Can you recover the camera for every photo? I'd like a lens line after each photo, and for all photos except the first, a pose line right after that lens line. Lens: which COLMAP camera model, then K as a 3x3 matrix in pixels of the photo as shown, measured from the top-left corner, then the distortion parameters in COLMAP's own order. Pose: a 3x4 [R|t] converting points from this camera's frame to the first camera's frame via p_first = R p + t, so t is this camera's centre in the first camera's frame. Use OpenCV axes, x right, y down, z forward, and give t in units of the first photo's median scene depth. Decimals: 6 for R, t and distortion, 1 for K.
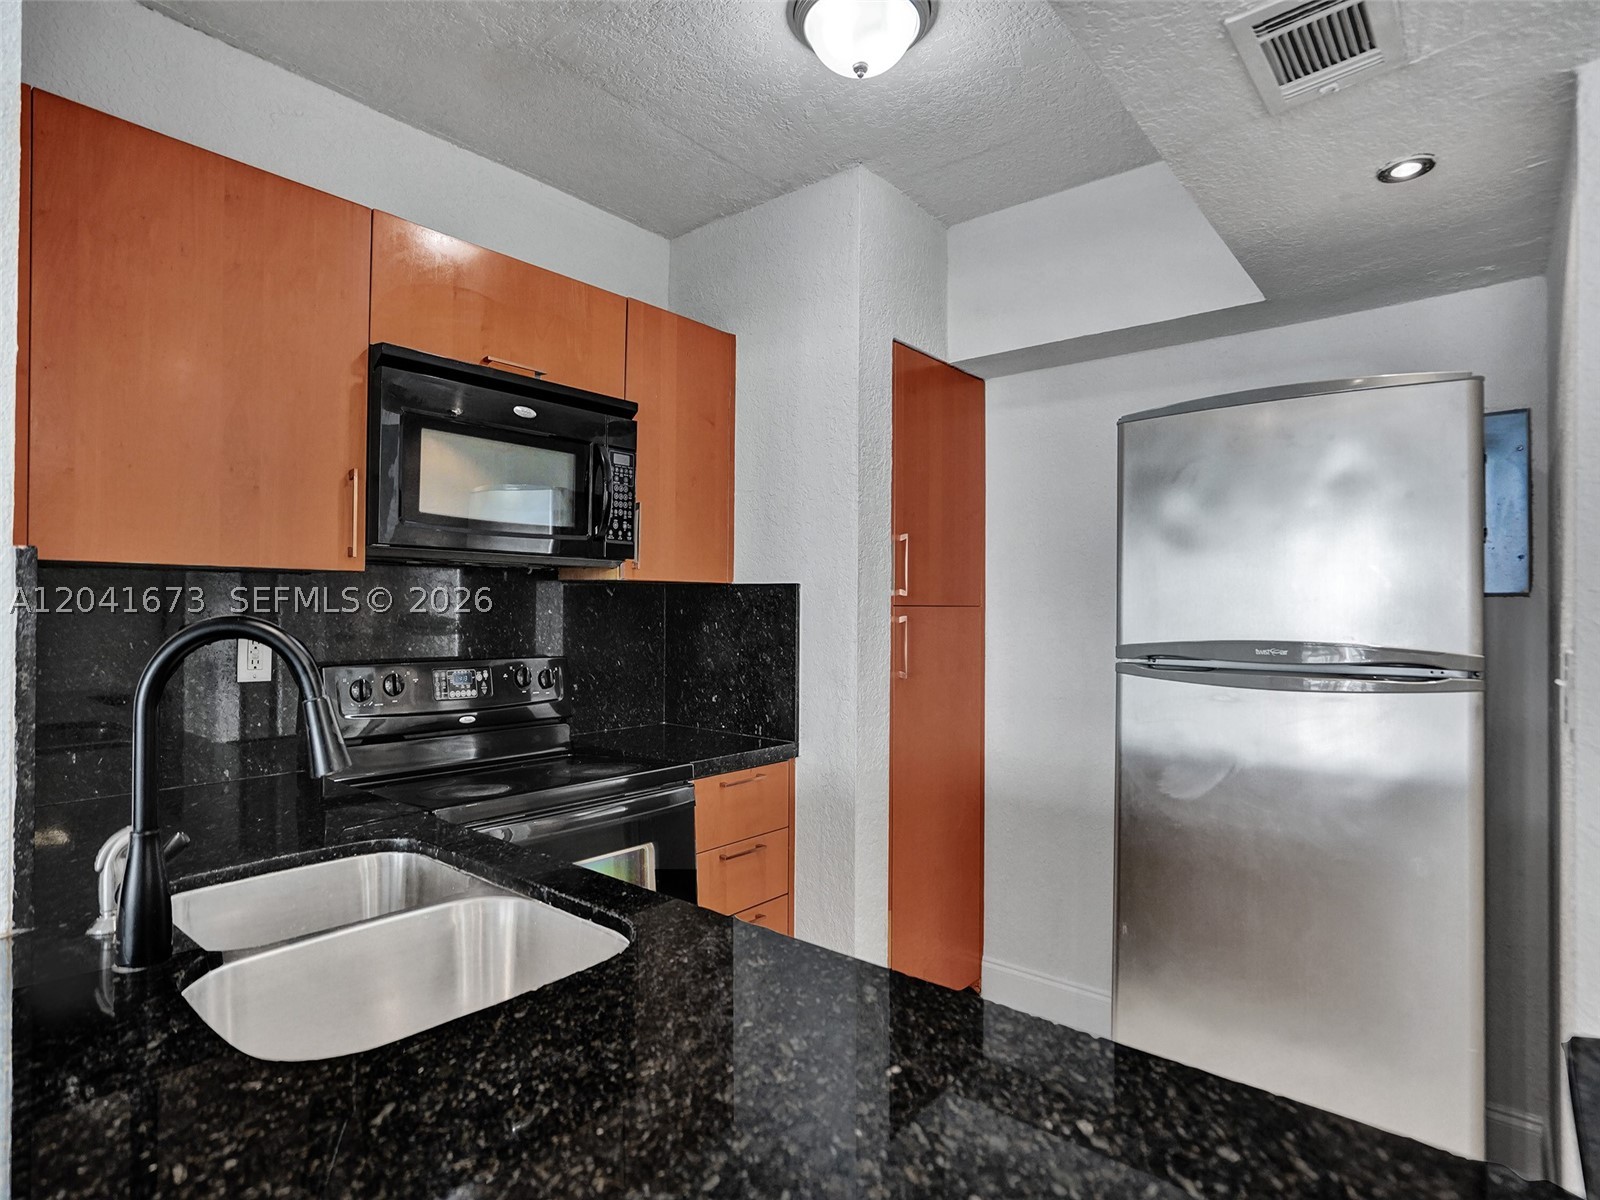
lens RADIAL K [[858.0, 0, 801.8], [0, 858.0, 603.6], [0, 0, 1]] dist [-0.005504, -0.000196]
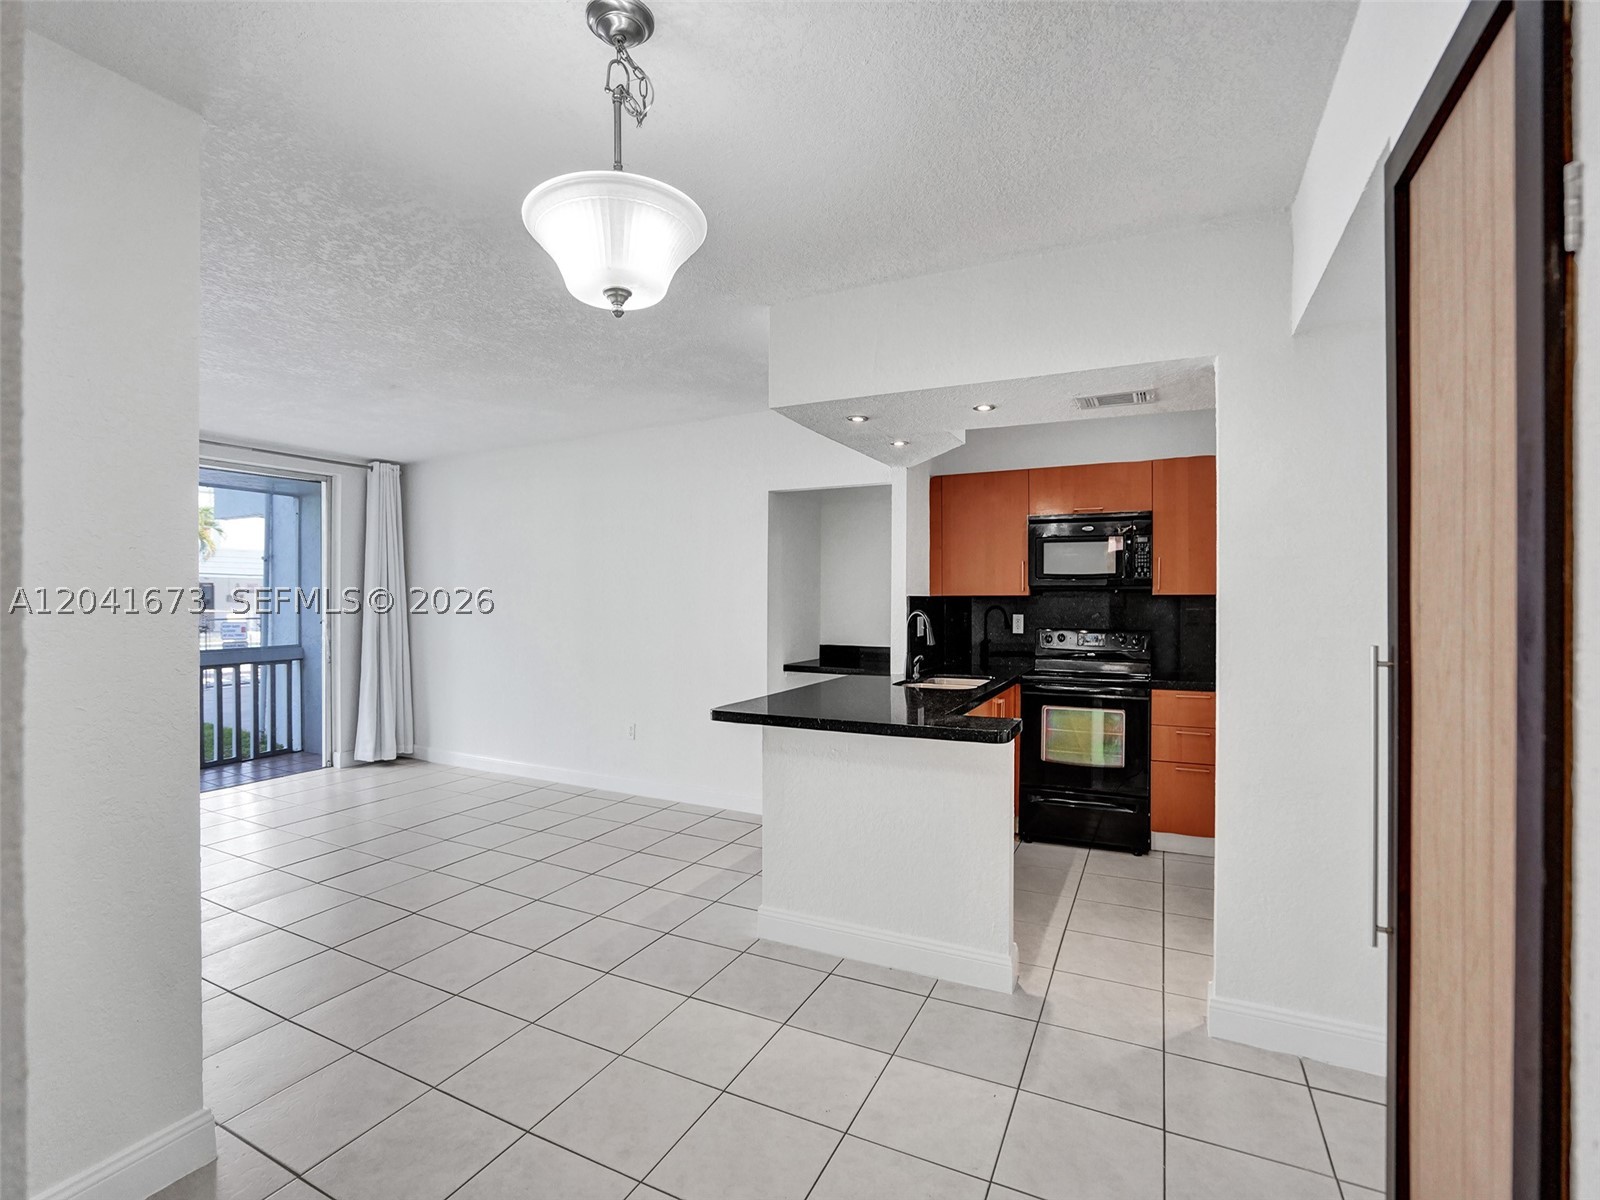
lens RADIAL K [[741.1, 0, 784.1], [0, 741.1, 584.1], [0, 0, 1]] dist [-0.030321, 0.006557]
pose [[0.221413, -0.028582, -0.974761, 1.367711], [0.010698, 0.999581, -0.026880, -0.015687], [0.975121, -0.004476, 0.221626, -0.287866]]
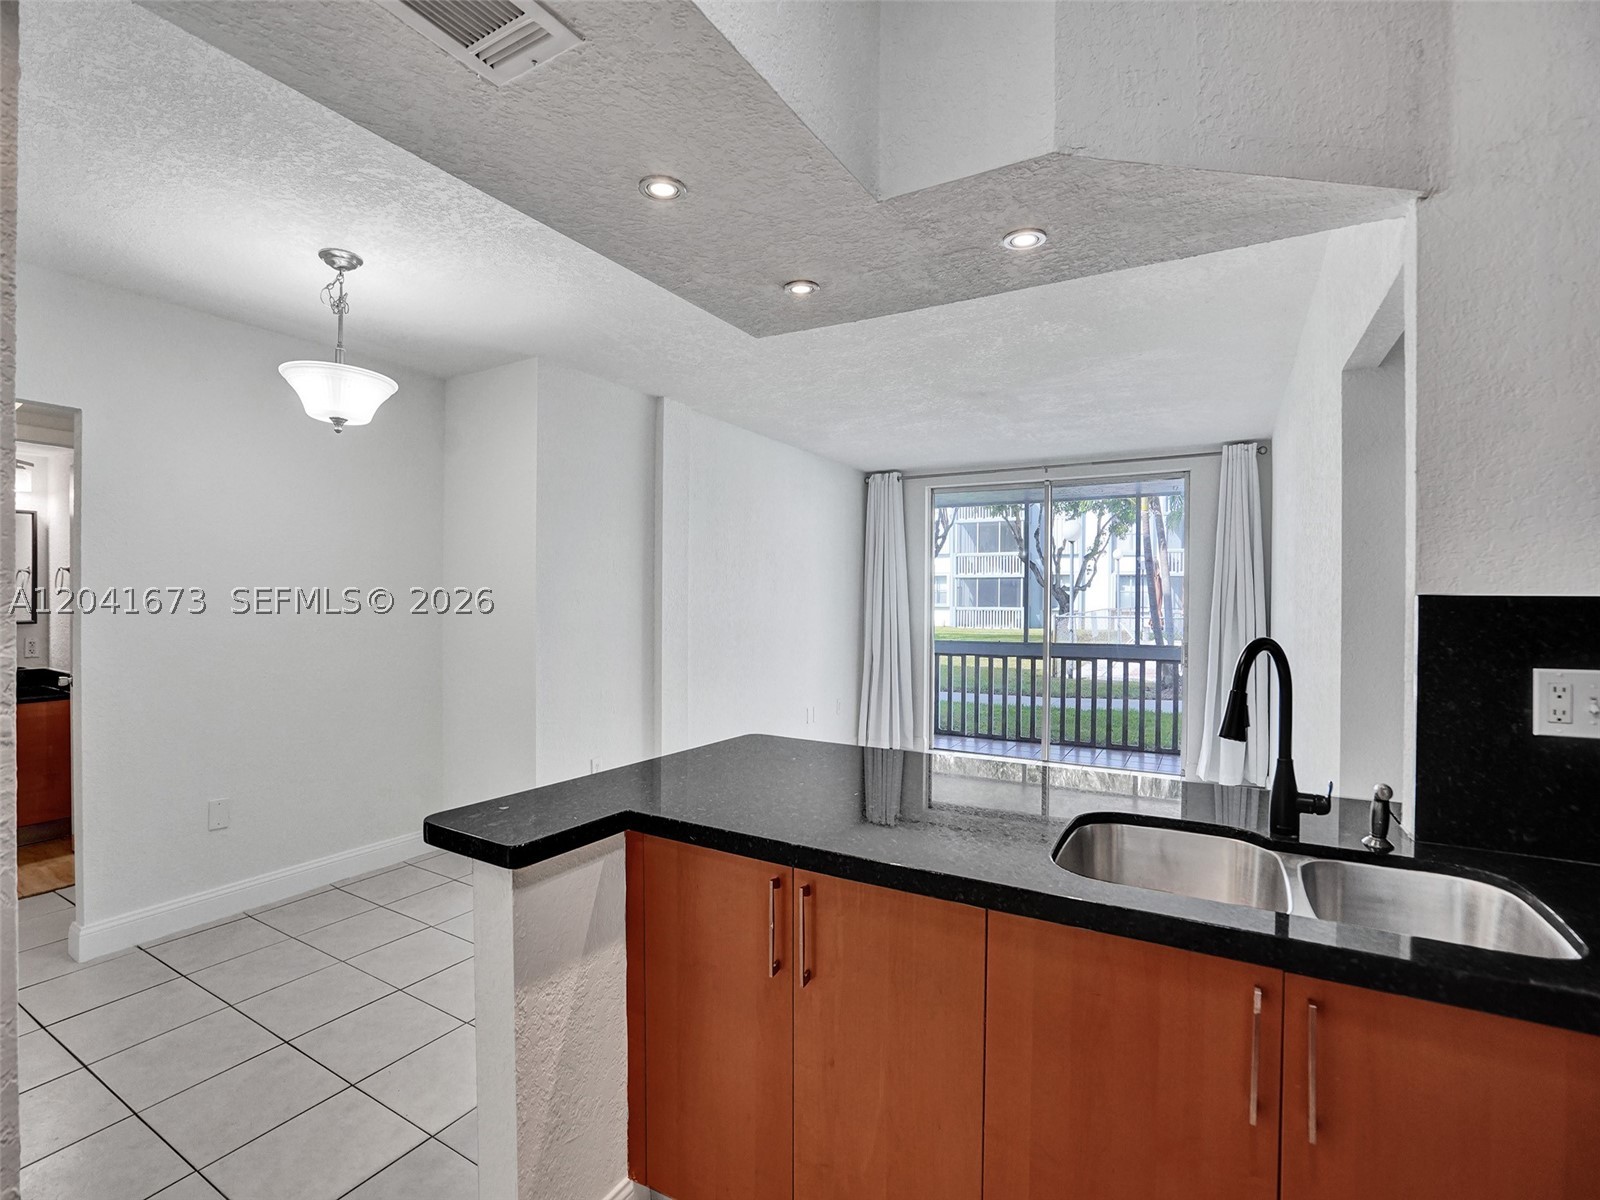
lens RADIAL K [[741.1, 0, 807.4], [0, 741.1, 589.5], [0, 0, 1]] dist [-0.030321, 0.006557]
pose [[-0.974546, -0.009612, -0.223984, 0.176392], [-0.005866, 0.999832, -0.017382, -0.037831], [0.224113, -0.015625, -0.974438, 0.964874]]
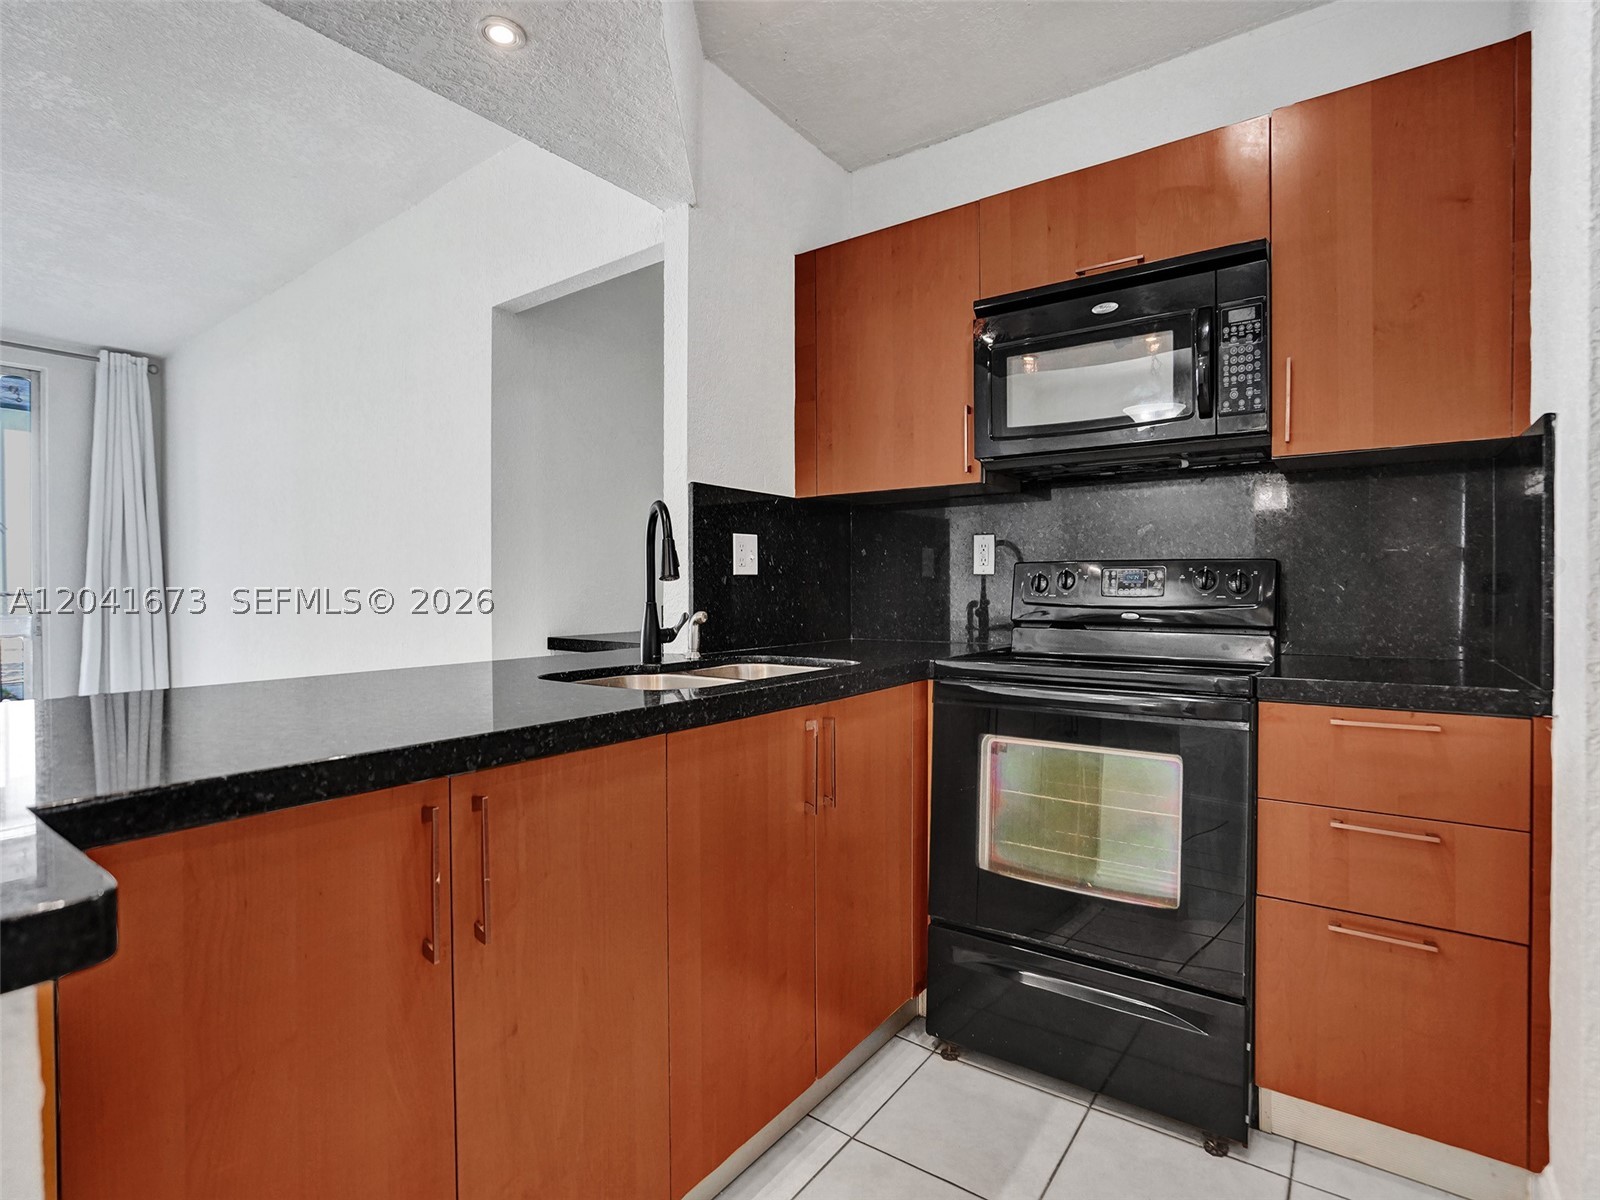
lens RADIAL K [[795.0, 0, 782.2], [0, 795.0, 583.9], [0, 0, 1]] dist [-0.010762, 0.001336]
pose [[0.081987, -0.006552, -0.996612, 0.510446], [0.014733, 0.999877, -0.005362, 0.090701], [0.996525, -0.014244, 0.082073, 0.474856]]
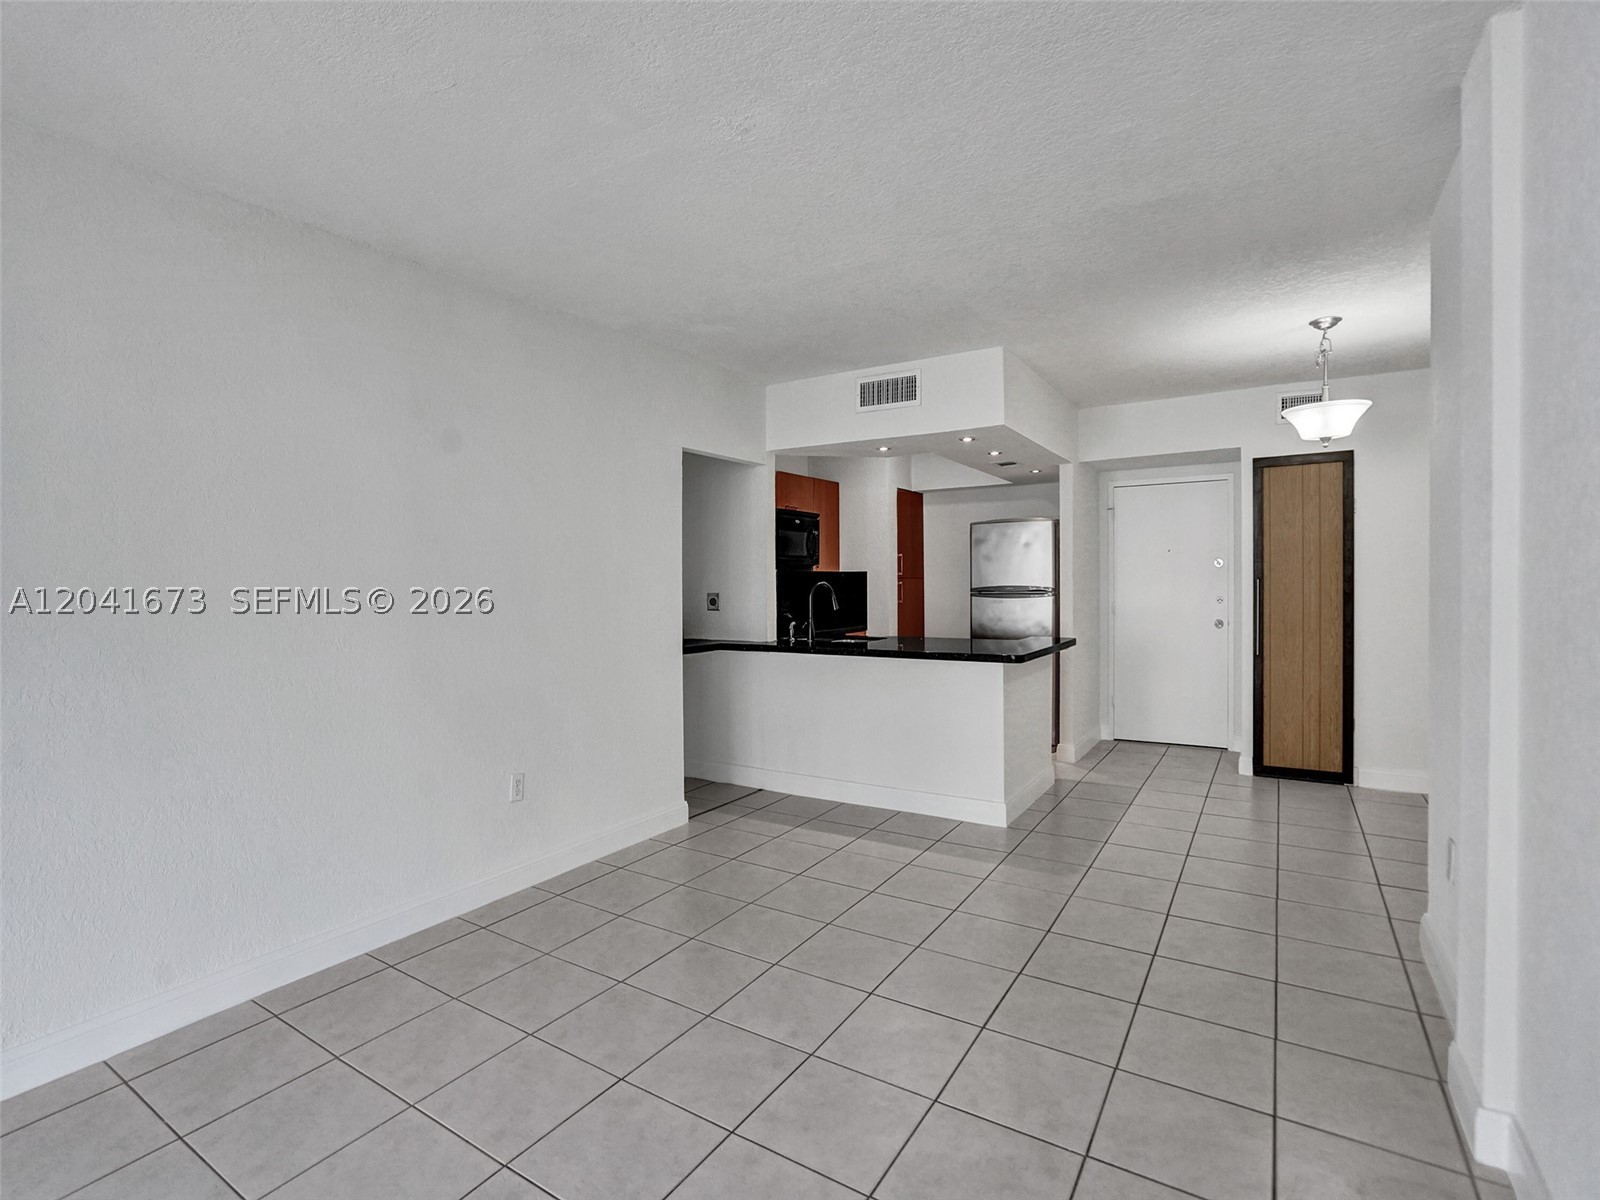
lens RADIAL K [[795.0, 0, 796.3], [0, 795.0, 598.8], [0, 0, 1]] dist [-0.010762, 0.001336]
pose [[0.990523, -0.021862, 0.135597, -0.664605], [0.018518, 0.999494, 0.025876, -0.004787], [-0.136094, -0.023120, 0.990426, -1.808638]]
